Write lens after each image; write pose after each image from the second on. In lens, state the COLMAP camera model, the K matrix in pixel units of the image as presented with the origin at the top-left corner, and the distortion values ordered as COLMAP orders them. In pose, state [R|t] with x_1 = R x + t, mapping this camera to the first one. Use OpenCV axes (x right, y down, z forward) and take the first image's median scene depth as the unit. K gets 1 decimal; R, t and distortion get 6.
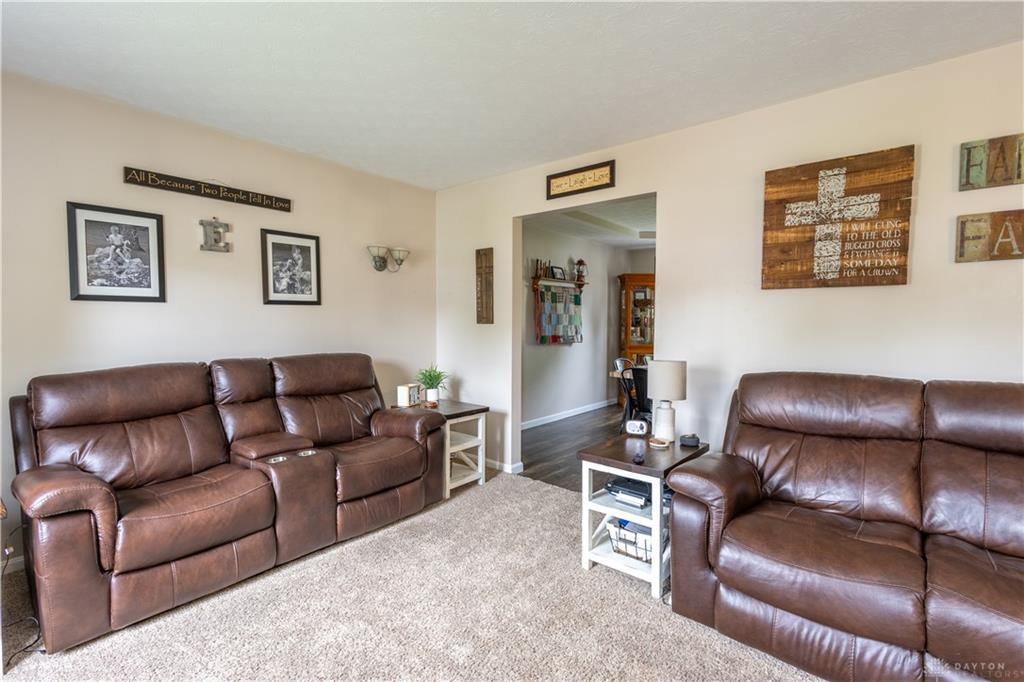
lens RADIAL K [[467.7, 0, 507.4], [0, 467.7, 340.6], [0, 0, 1]] dist [0.002728, 0.000217]
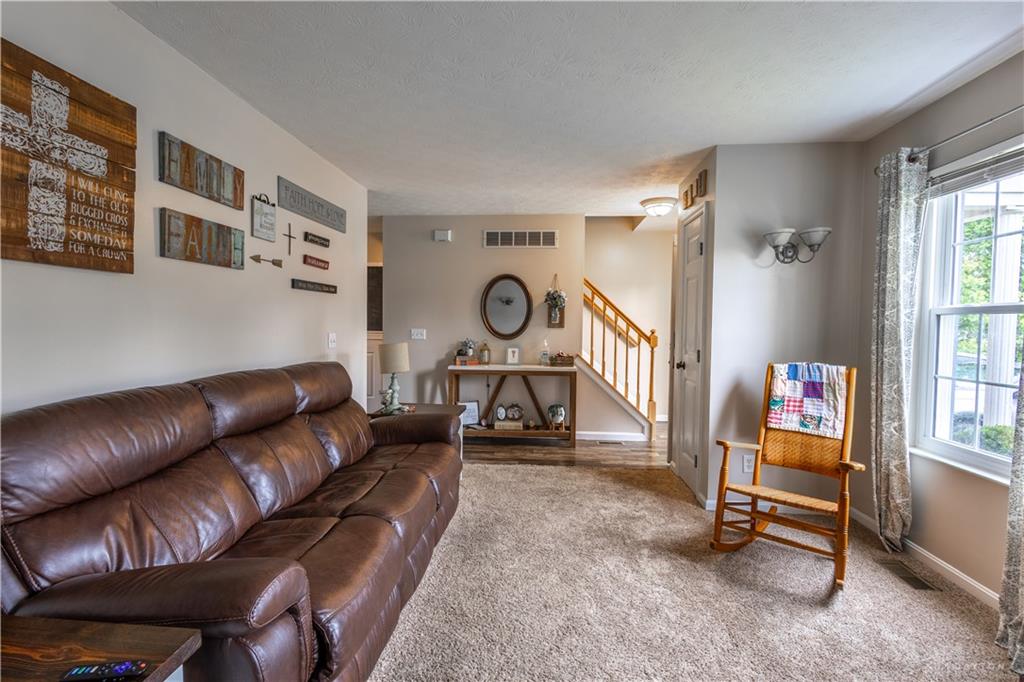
lens RADIAL K [[469.5, 0, 517.0], [0, 469.5, 339.4], [0, 0, 1]] dist [0.004816, -0.000649]
pose [[-0.587527, -0.036516, 0.808381, -0.196982], [0.022962, 0.997827, 0.061762, -0.034940], [-0.808879, 0.054849, -0.585411, 0.822314]]
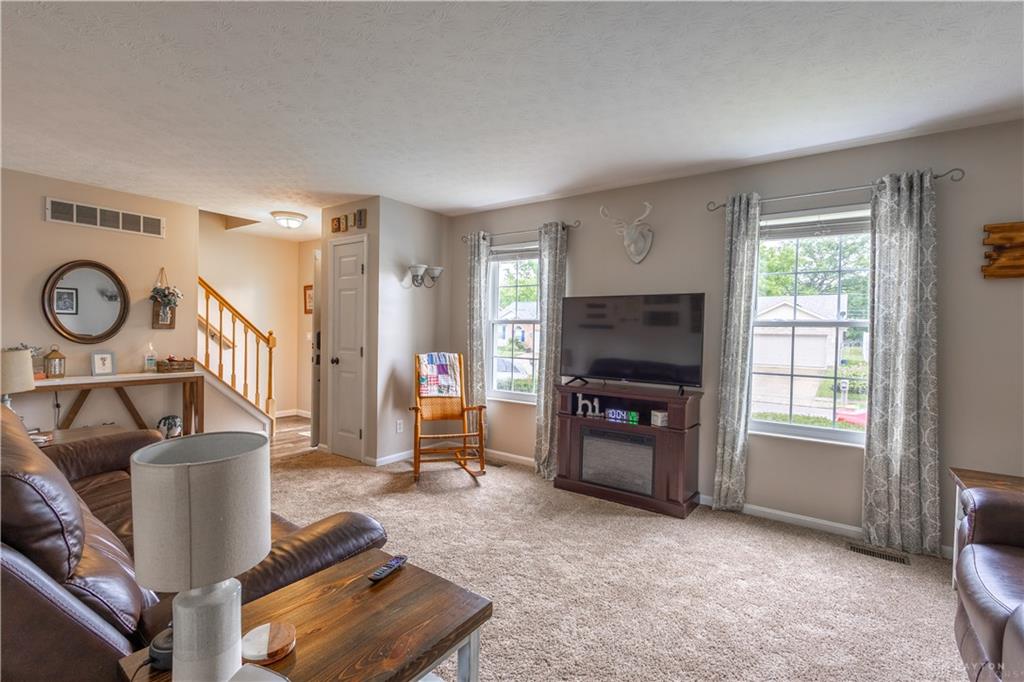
lens RADIAL K [[469.5, 0, 517.0], [0, 469.5, 339.4], [0, 0, 1]] dist [0.004816, -0.000649]
pose [[-0.995384, -0.019494, -0.093974, 0.168376], [-0.025277, 0.997833, 0.060744, -0.058333], [0.092587, 0.062839, -0.993720, 1.381915]]
